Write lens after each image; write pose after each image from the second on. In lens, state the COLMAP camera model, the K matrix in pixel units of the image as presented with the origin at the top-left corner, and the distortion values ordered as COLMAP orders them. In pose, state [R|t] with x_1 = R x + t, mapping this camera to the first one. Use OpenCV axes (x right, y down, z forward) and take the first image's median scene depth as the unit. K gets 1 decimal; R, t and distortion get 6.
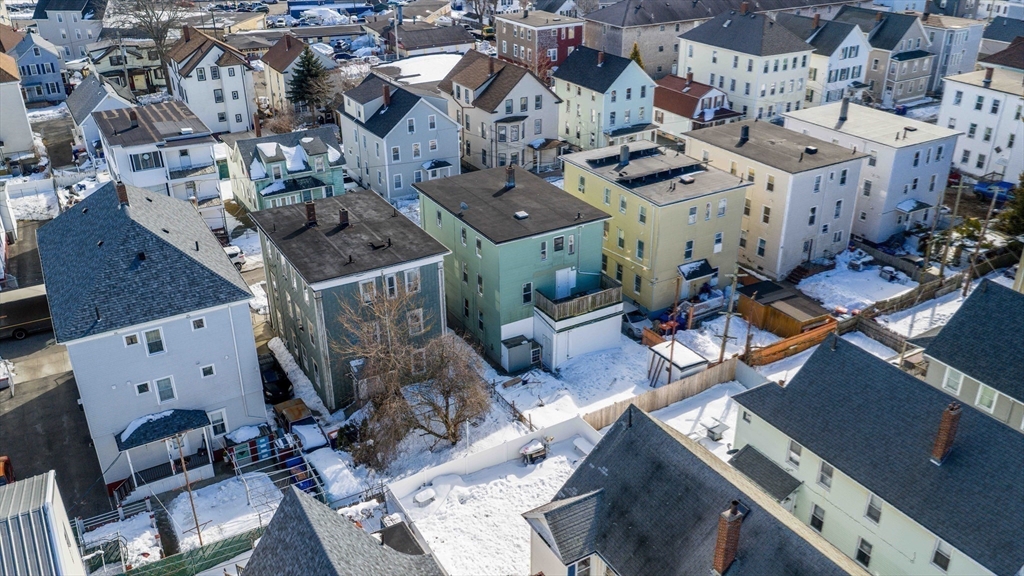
lens RADIAL K [[845.7, 0, 511.7], [0, 845.7, 290.0], [0, 0, 1]] dist [0.005176, -0.007058]
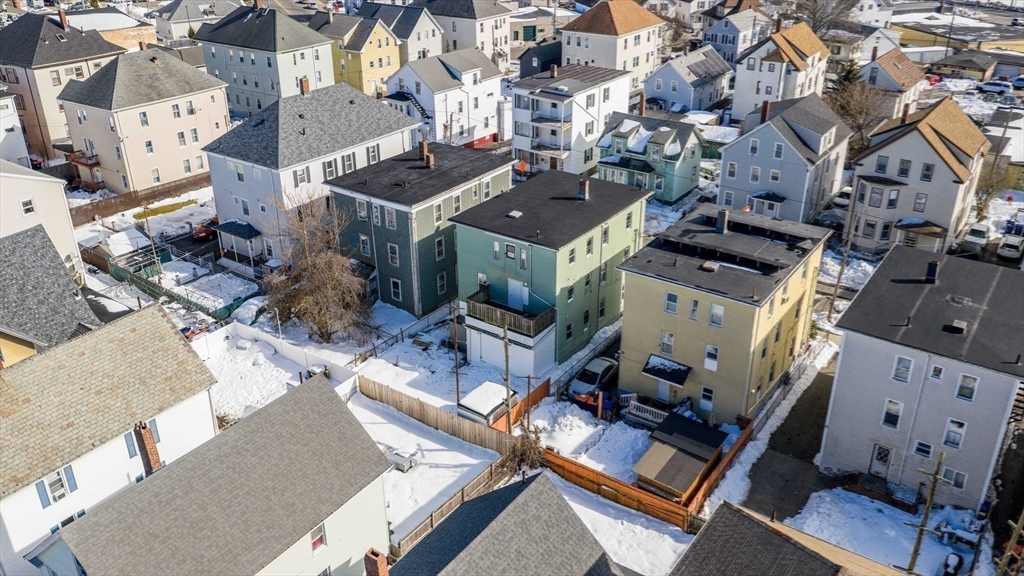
lens RADIAL K [[845.7, 0, 515.0], [0, 845.7, 287.9], [0, 0, 1]] dist [0.005176, -0.007058]
pose [[0.412540, 0.408727, -0.814096, 0.634709], [-0.406348, 0.882416, 0.237113, -0.182798], [0.815286, 0.232987, 0.530118, 0.349806]]
